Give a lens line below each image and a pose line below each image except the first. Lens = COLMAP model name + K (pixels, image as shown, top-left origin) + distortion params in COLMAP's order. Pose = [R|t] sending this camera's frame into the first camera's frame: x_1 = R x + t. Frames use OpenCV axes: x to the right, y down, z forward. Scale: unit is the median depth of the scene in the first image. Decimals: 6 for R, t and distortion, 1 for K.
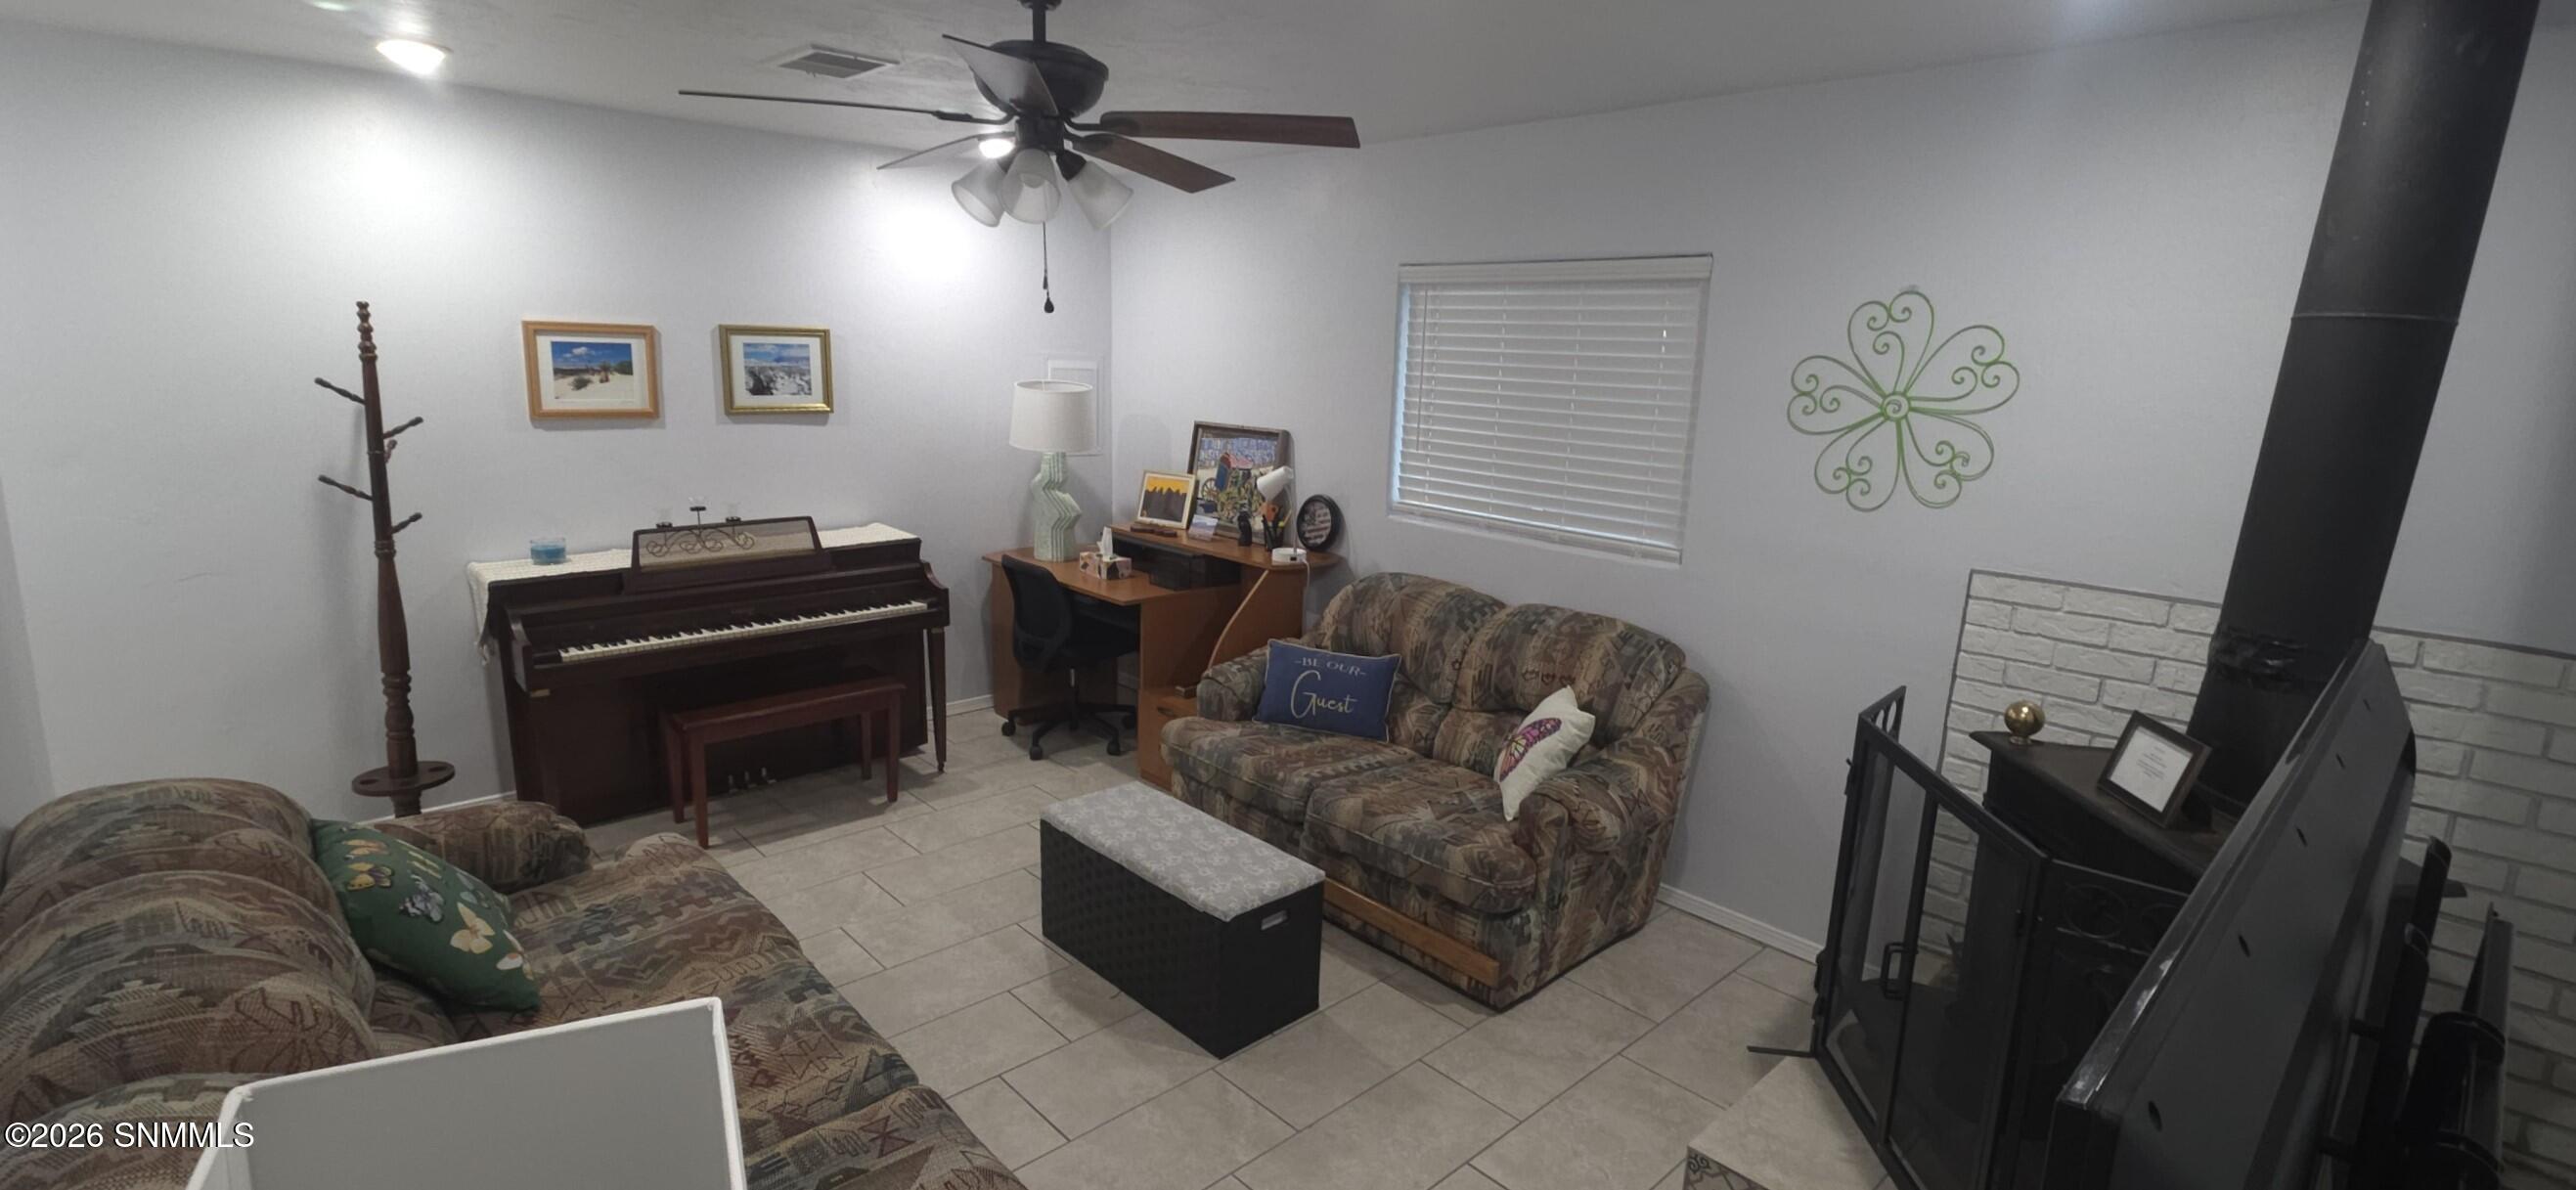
lens RADIAL K [[1164.4, 0, 1288.0], [0, 1164.4, 595.0], [0, 0, 1]] dist [0.031954, -0.000079]
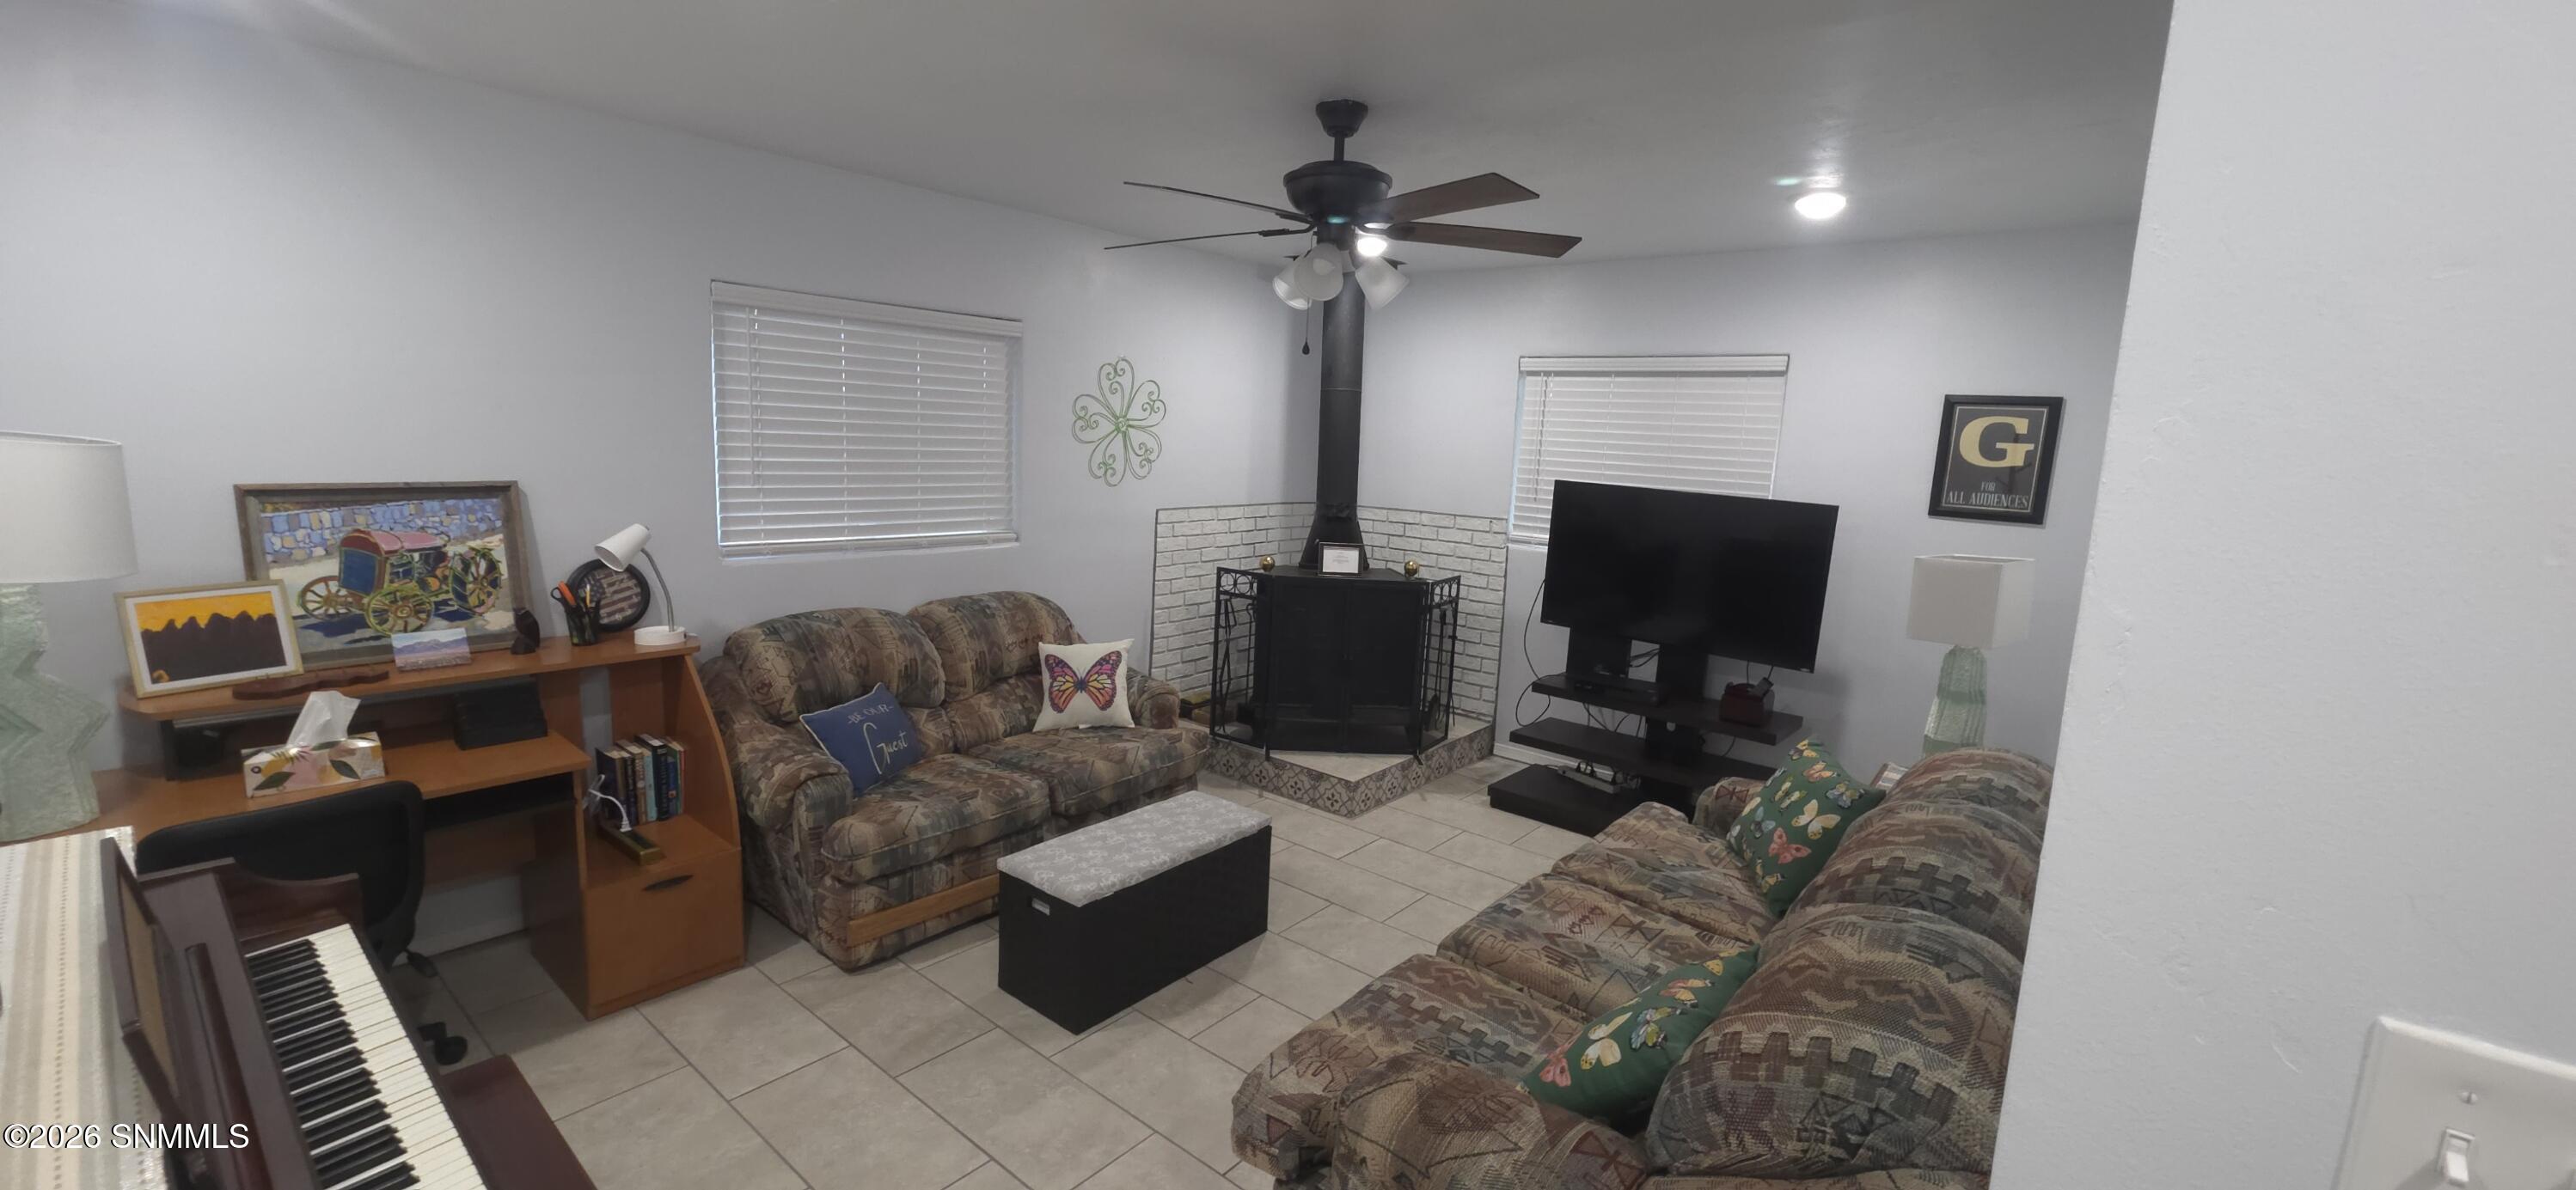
lens RADIAL K [[989.1, 0, 1288.0], [0, 989.1, 595.0], [0, 0, 1]] dist [0.000019, 0.000001]
pose [[-0.120261, -0.199035, 0.972585, -0.914436], [0.165931, 0.961884, 0.217362, -0.178564], [-0.978777, 0.187523, -0.082651, 0.846943]]
